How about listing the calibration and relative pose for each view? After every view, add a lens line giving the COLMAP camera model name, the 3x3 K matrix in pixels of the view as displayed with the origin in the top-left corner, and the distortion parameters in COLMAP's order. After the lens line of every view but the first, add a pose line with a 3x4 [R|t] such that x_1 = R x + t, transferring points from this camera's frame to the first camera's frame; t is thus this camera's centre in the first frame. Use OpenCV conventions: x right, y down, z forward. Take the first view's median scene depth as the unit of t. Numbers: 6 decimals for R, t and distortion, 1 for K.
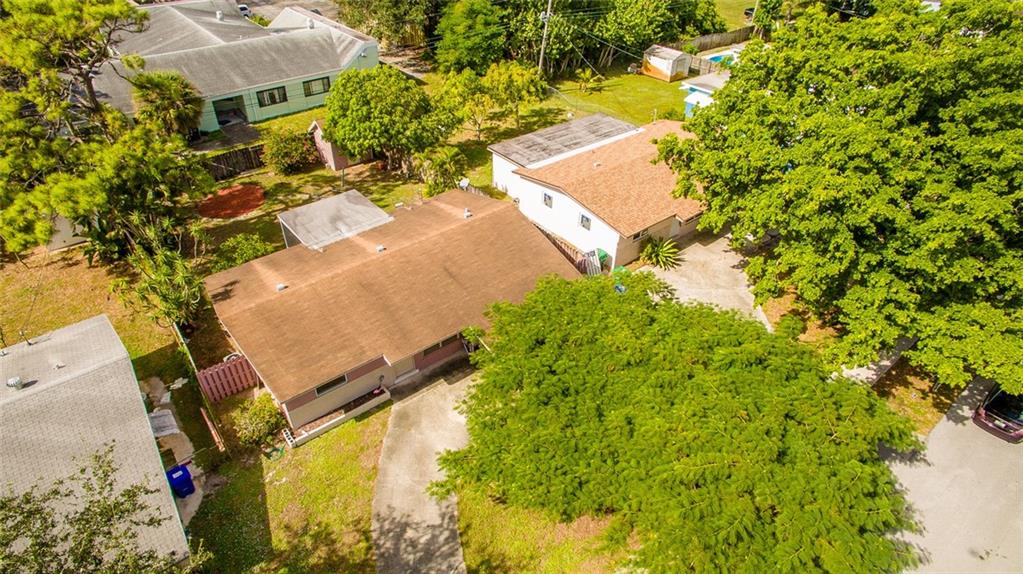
lens RADIAL K [[598.9, 0, 511.5], [0, 598.9, 287.0], [0, 0, 1]] dist [-0.144692, 0.125965]
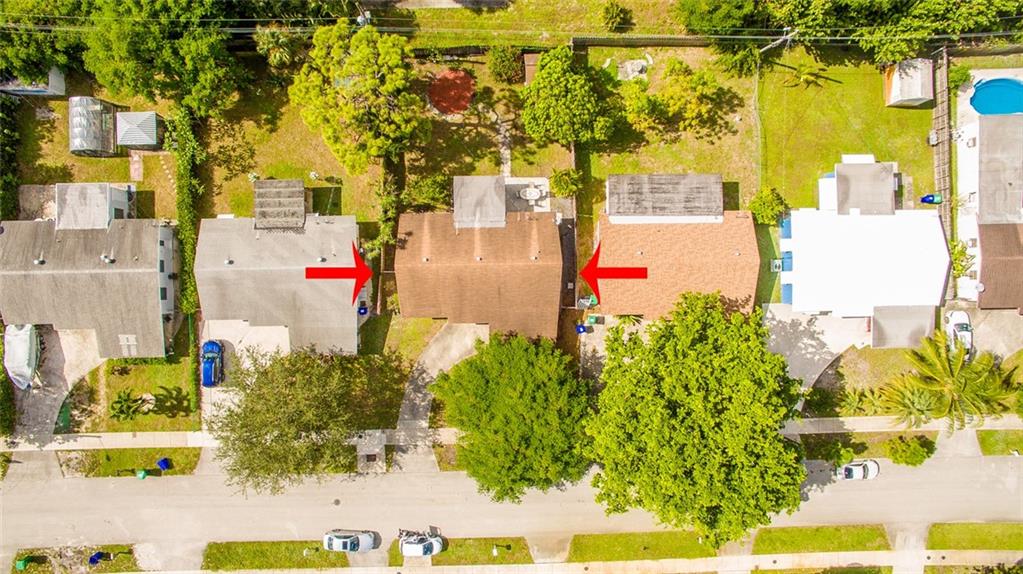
lens RADIAL K [[598.9, 0, 511.5], [0, 598.9, 287.0], [0, 0, 1]] dist [-0.144692, 0.125965]
pose [[0.784995, 0.619464, -0.006863, -0.042399], [-0.369694, 0.477314, 0.797181, -1.046281], [0.497101, -0.623246, 0.603701, -0.119381]]
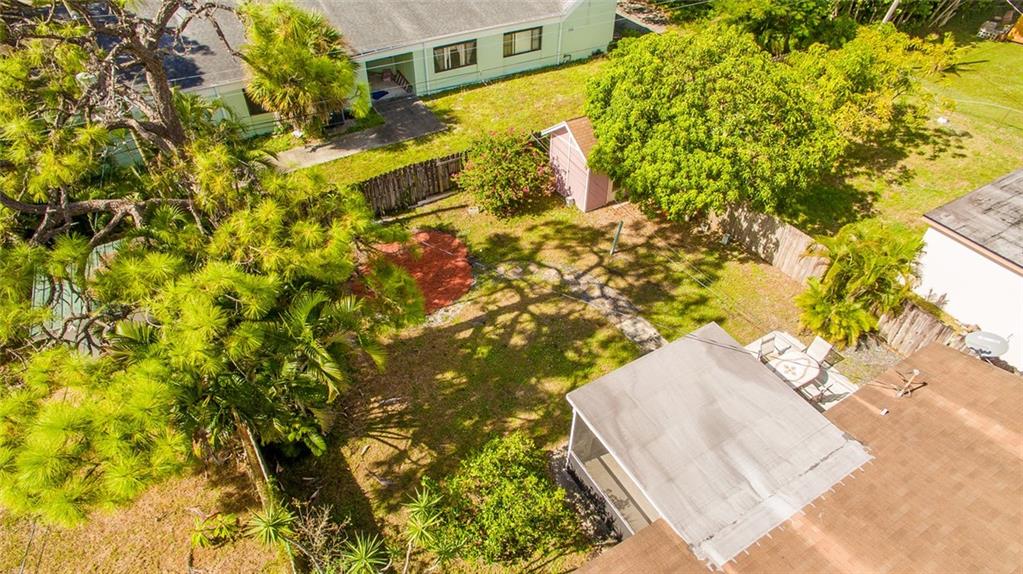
lens RADIAL K [[598.9, 0, 511.5], [0, 598.9, 287.0], [0, 0, 1]] dist [-0.144692, 0.125965]
pose [[0.988336, 0.098193, -0.116408, -0.297031], [-0.085389, 0.990223, 0.110304, -0.183529], [0.126101, -0.099077, 0.987057, 0.427427]]
